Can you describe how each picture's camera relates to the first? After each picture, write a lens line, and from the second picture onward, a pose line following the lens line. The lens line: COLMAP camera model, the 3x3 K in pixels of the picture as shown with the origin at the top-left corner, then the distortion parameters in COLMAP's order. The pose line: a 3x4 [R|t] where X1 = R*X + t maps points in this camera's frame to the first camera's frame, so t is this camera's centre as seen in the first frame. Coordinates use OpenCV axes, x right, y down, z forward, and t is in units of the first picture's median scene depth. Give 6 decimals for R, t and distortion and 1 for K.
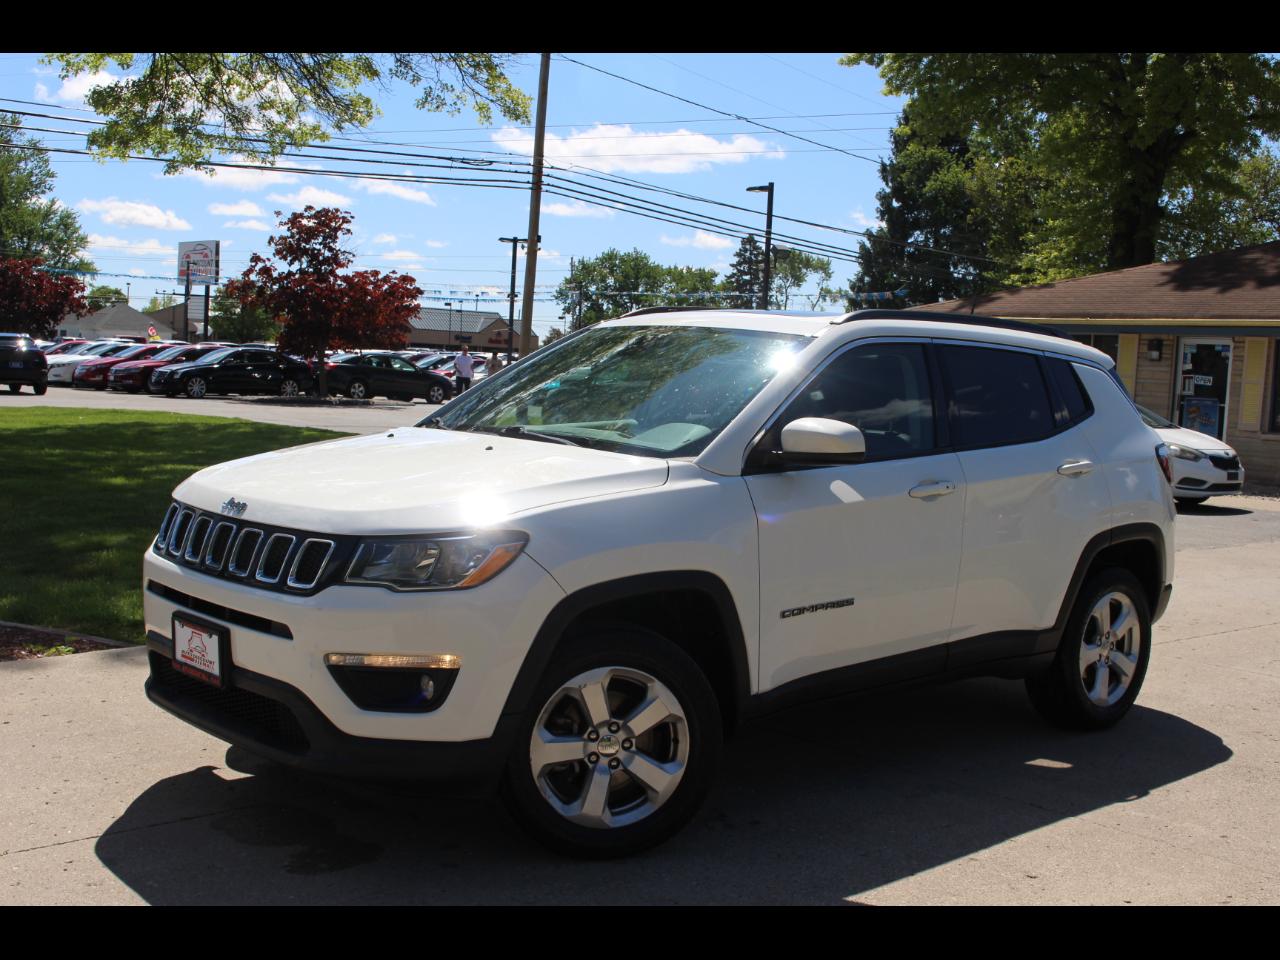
lens RADIAL K [[1519.0, 0, 610.7], [0, 1519.0, 506.8], [0, 0, 1]] dist [-0.065246, 0.000000]
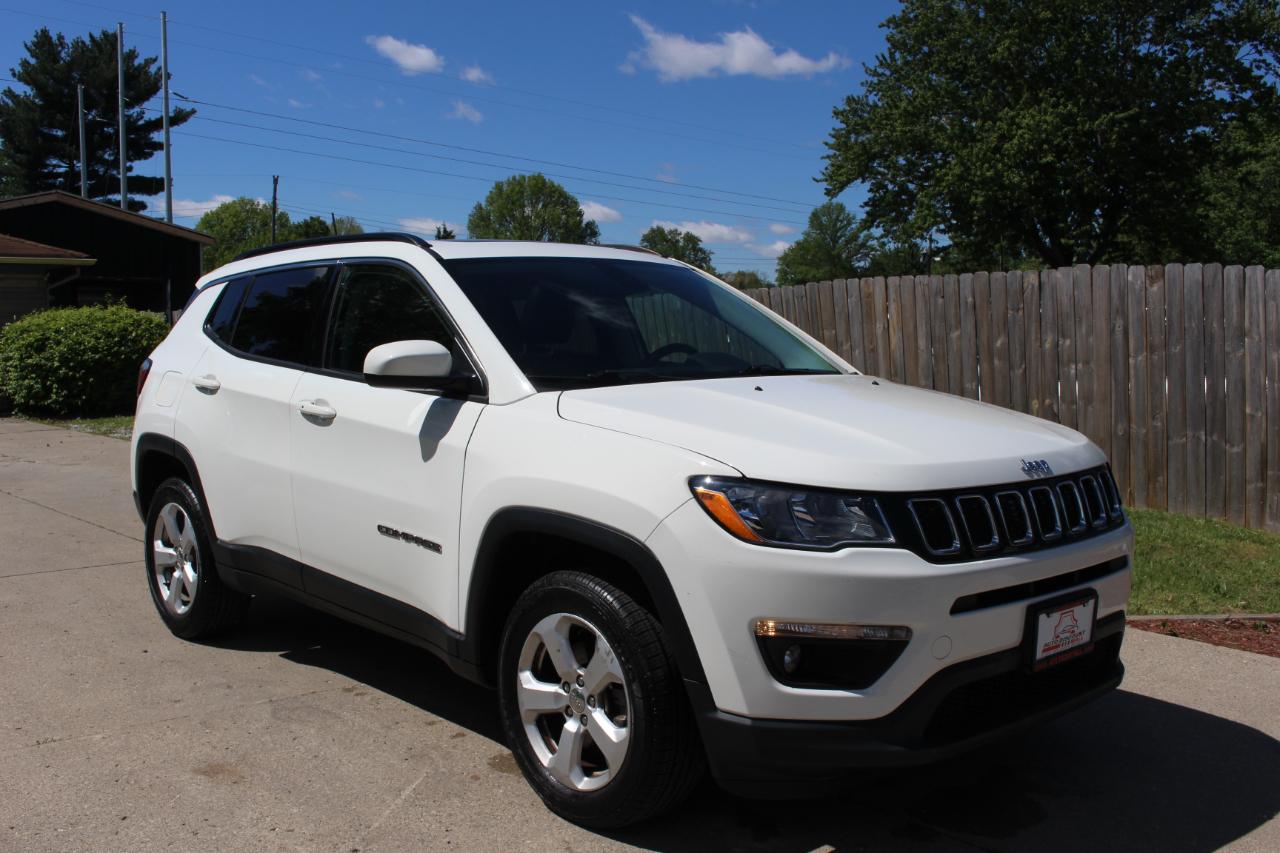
lens RADIAL K [[1257.6, 0, 647.7], [0, 1257.6, 432.4], [0, 0, 1]] dist [-0.067741, 0.000000]
pose [[-0.018167, -0.129770, 0.991378, -0.192920], [0.097354, 0.986600, 0.130928, -0.027670], [-0.995084, 0.098893, -0.005290, 0.242697]]
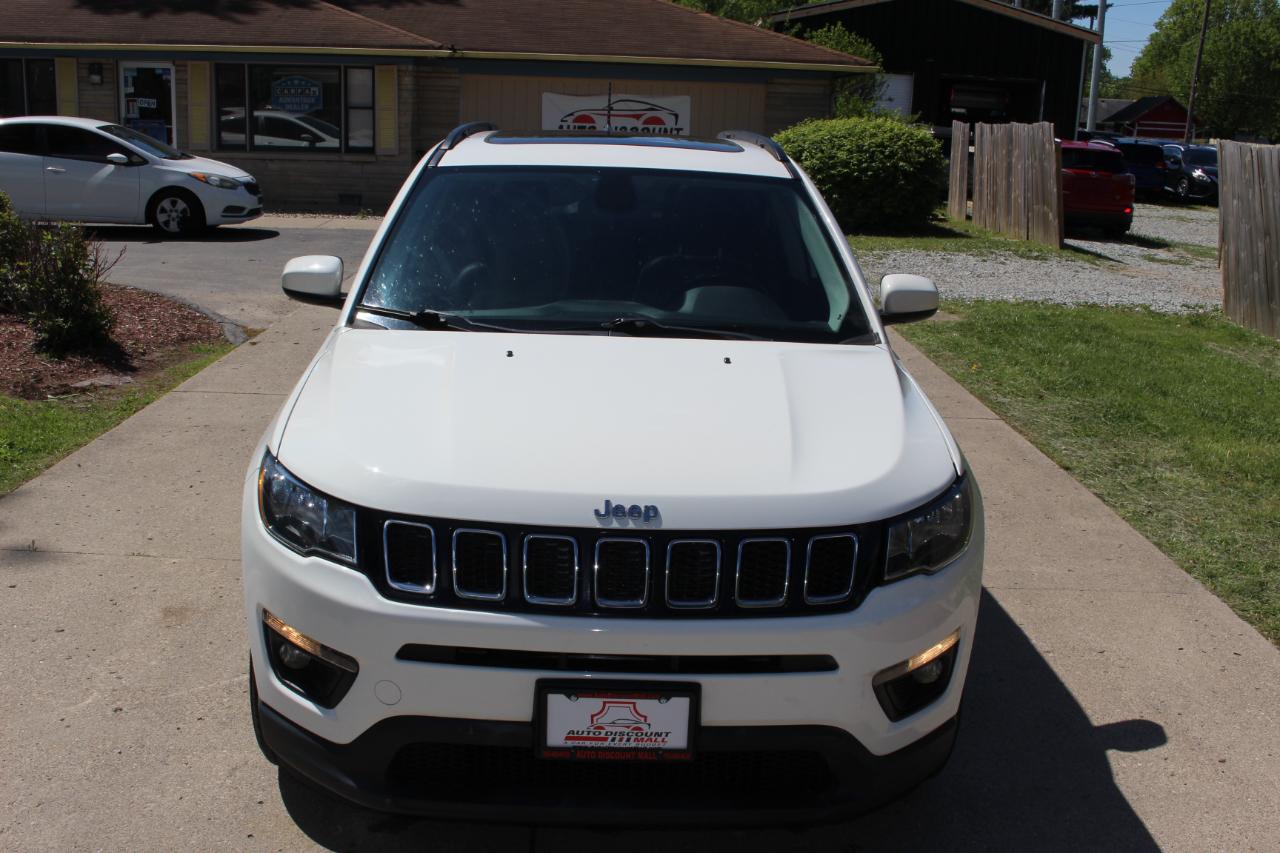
lens RADIAL K [[1393.5, 0, 638.5], [0, 1393.5, 419.9], [0, 0, 1]] dist [-0.076240, 0.000000]
pose [[0.641642, -0.194204, 0.742011, -0.140681], [0.069514, 0.978157, 0.195900, -0.032998], [-0.763848, -0.074117, 0.641126, 0.115778]]
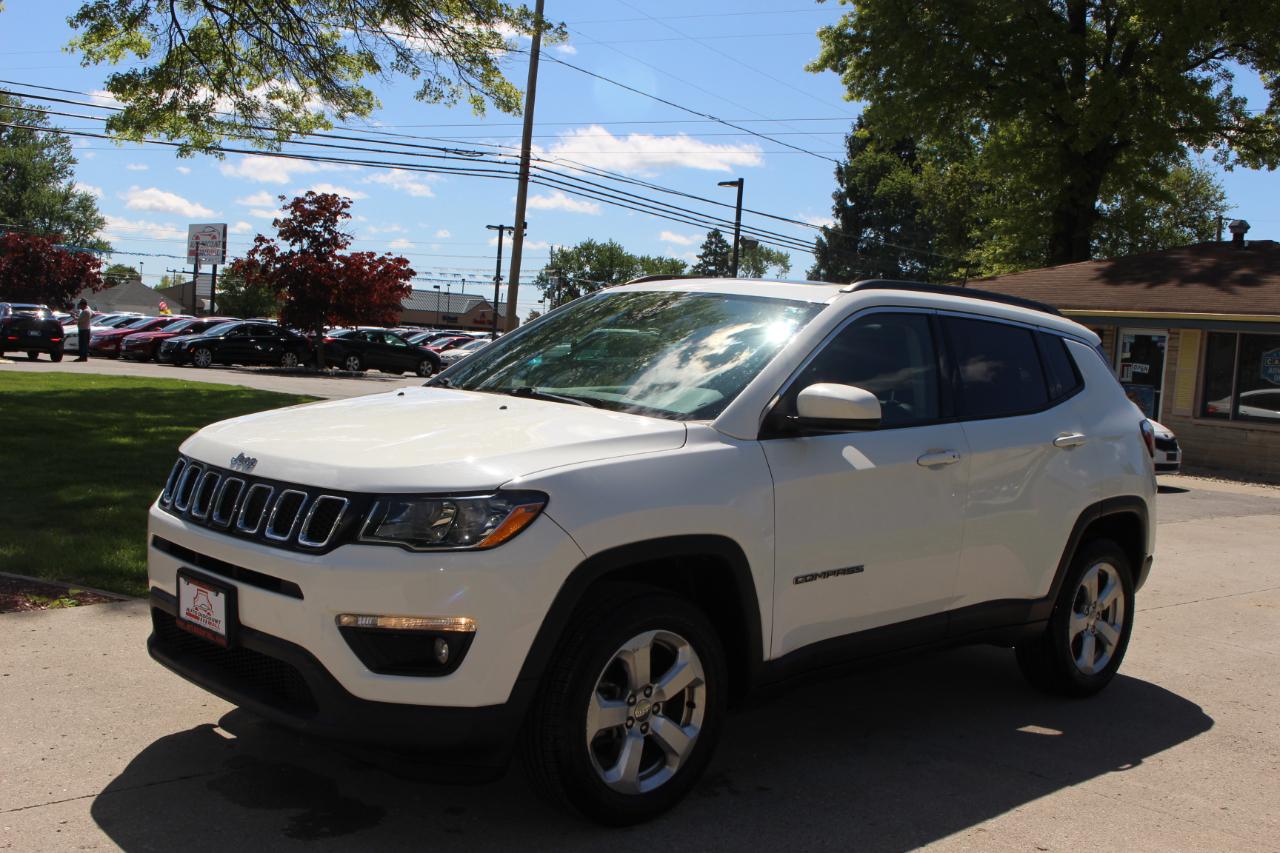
lens RADIAL K [[1393.5, 0, 610.4], [0, 1393.5, 459.9], [0, 0, 1]] dist [-0.076240, 0.000000]
pose [[0.999615, 0.018302, 0.020840, -0.006071], [-0.018043, 0.999758, -0.012549, 0.001179], [-0.021065, 0.012168, 0.999704, 0.019917]]
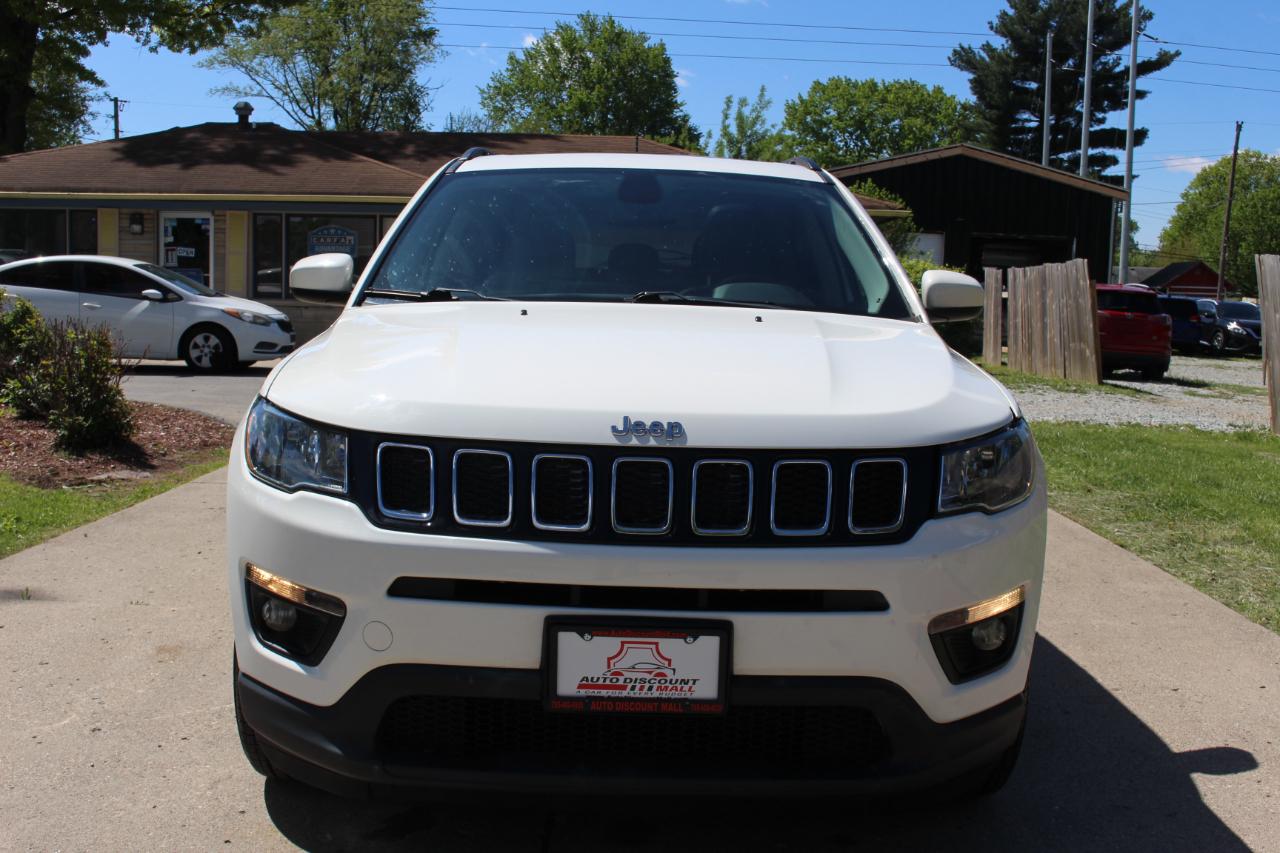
lens RADIAL K [[1393.5, 0, 633.4], [0, 1393.5, 418.3], [0, 0, 1]] dist [-0.076240, 0.000000]
pose [[0.662435, -0.101640, 0.742192, -0.133864], [0.077502, 0.994735, 0.067051, -0.008633], [-0.745099, 0.013105, 0.666825, 0.122404]]
